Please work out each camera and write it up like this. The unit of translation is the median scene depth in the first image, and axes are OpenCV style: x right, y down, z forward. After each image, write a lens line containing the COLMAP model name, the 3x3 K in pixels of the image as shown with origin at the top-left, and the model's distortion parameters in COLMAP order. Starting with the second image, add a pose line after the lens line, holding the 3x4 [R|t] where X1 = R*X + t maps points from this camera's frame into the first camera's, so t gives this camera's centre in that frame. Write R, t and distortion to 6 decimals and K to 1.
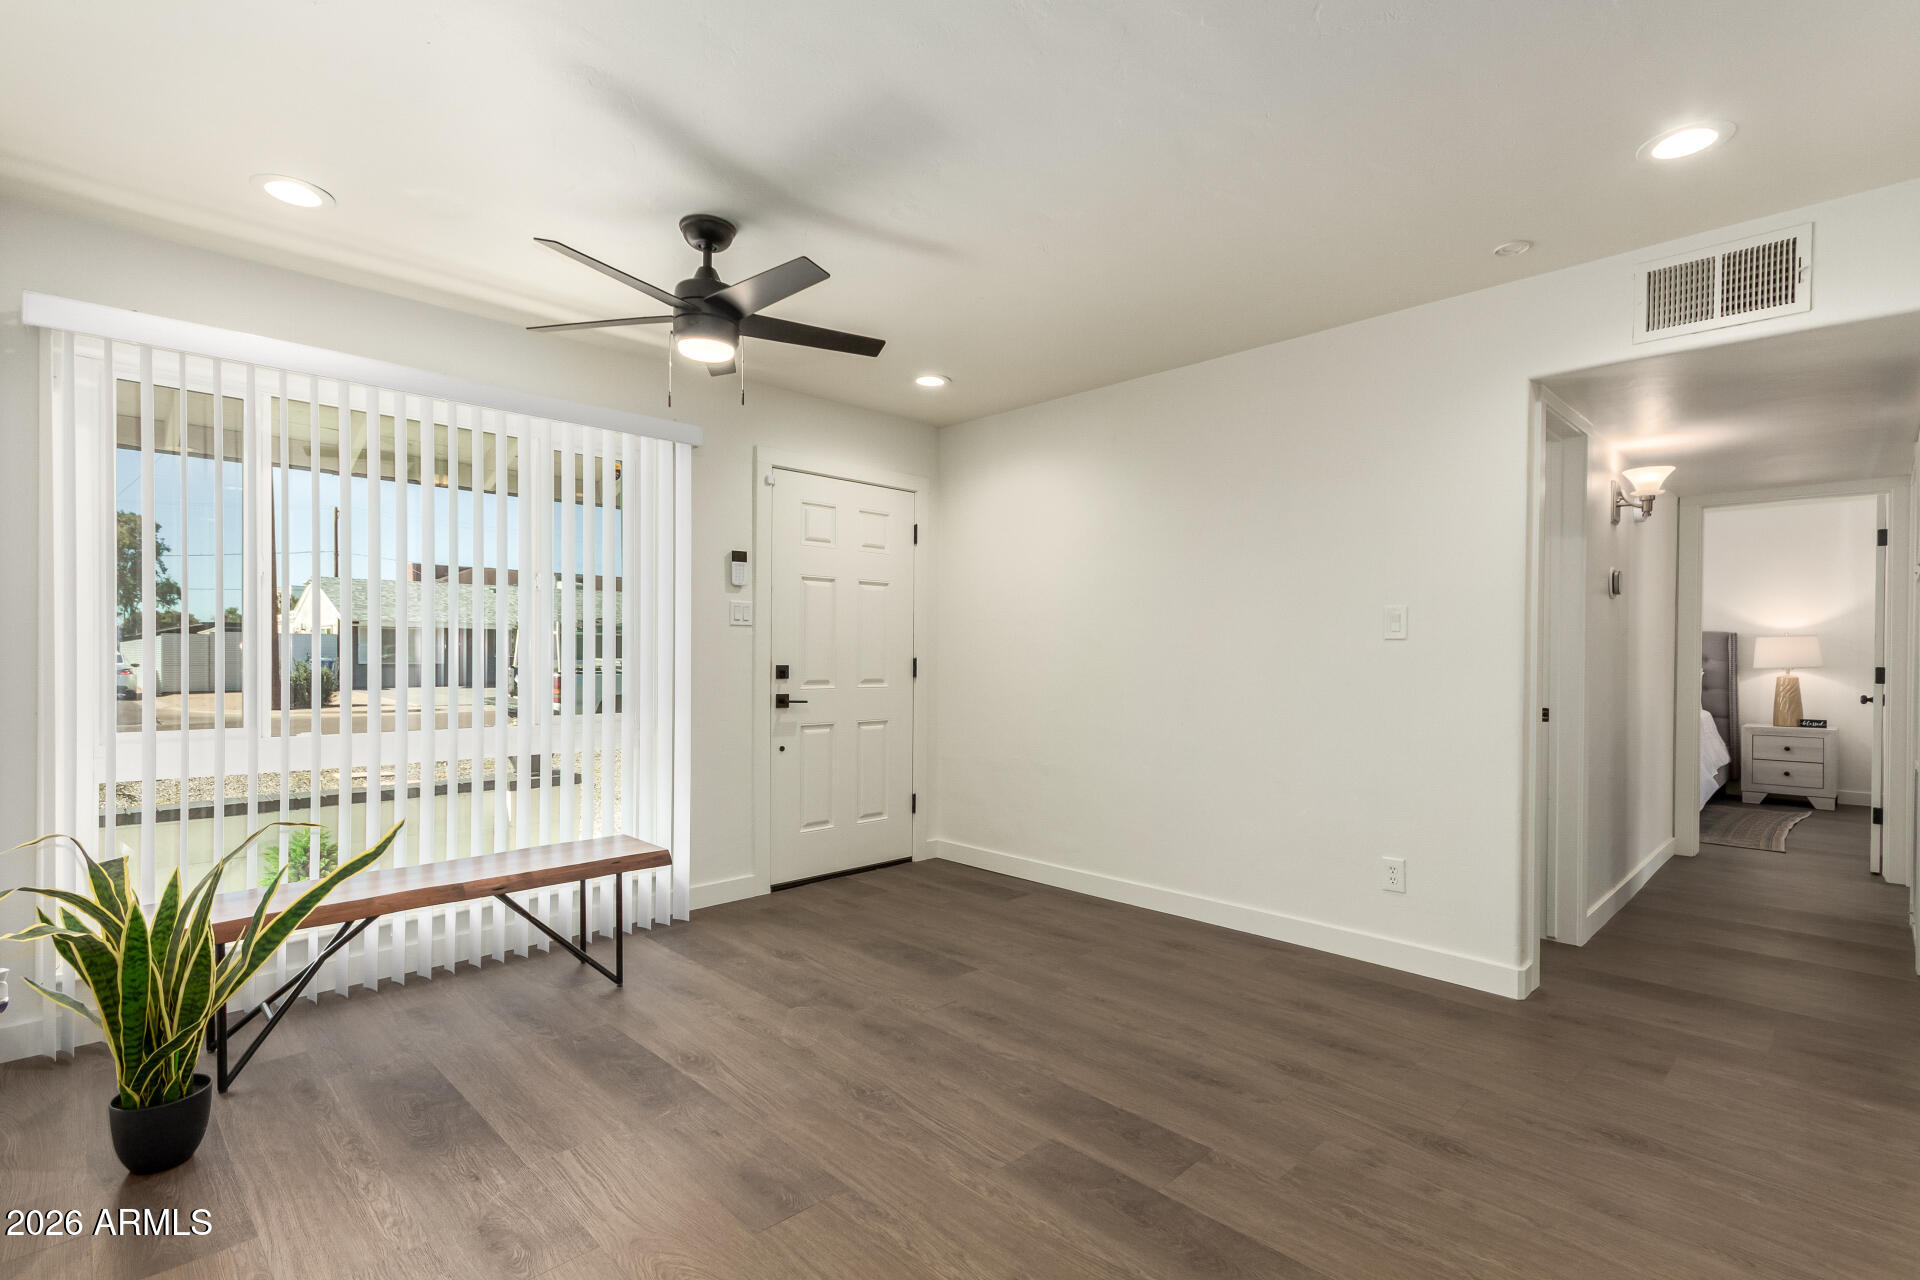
lens RADIAL K [[882.6, 0, 962.0], [0, 882.6, 655.3], [0, 0, 1]] dist [0.003260, 0.000877]
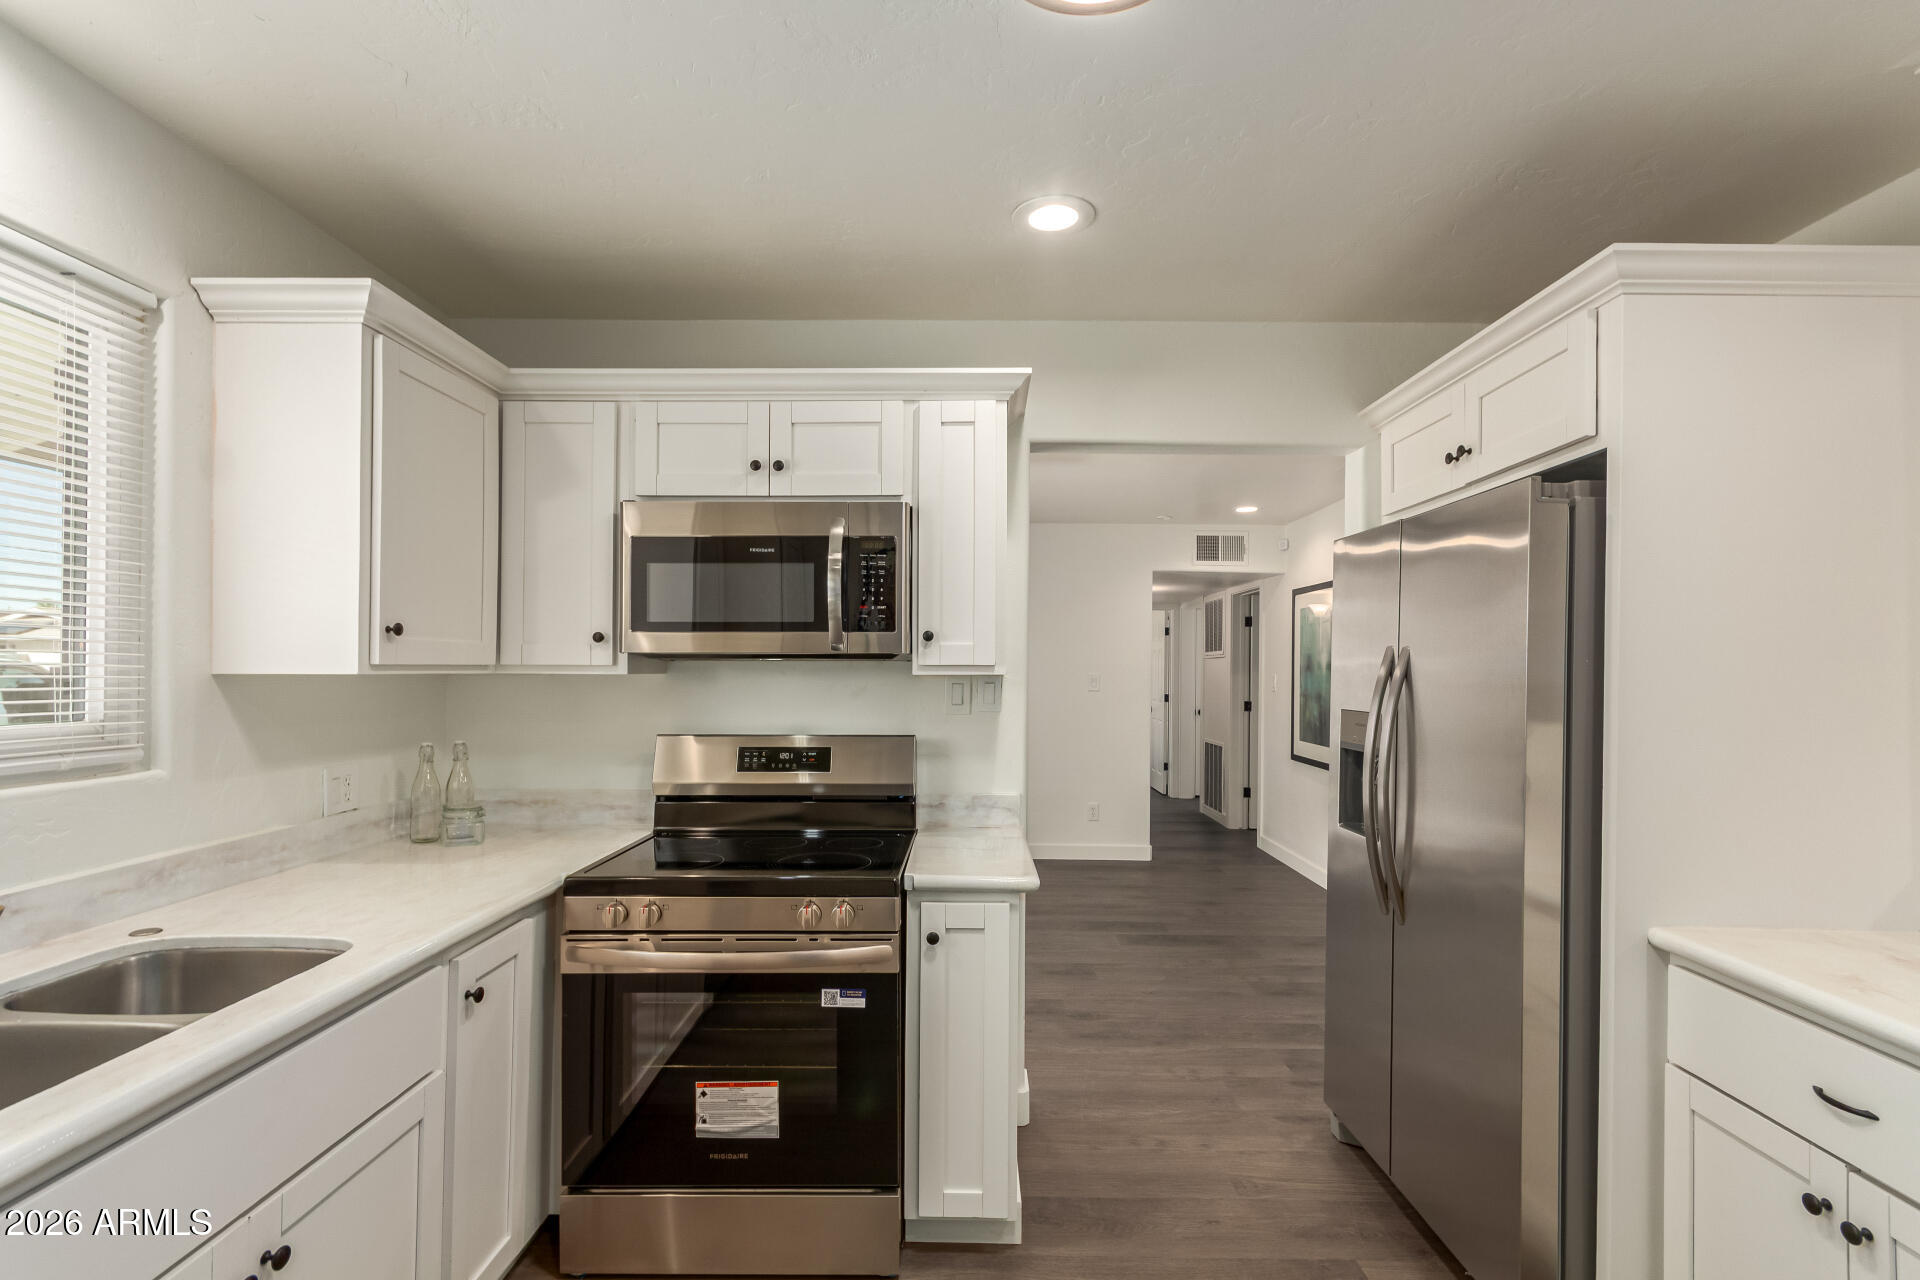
lens RADIAL K [[882.6, 0, 962.0], [0, 882.6, 655.3], [0, 0, 1]] dist [0.003260, 0.000877]
pose [[0.712251, 0.010614, 0.701845, -1.515379], [0.000484, 0.999878, -0.015613, -0.092810], [-0.701925, 0.011460, 0.712159, -0.257838]]
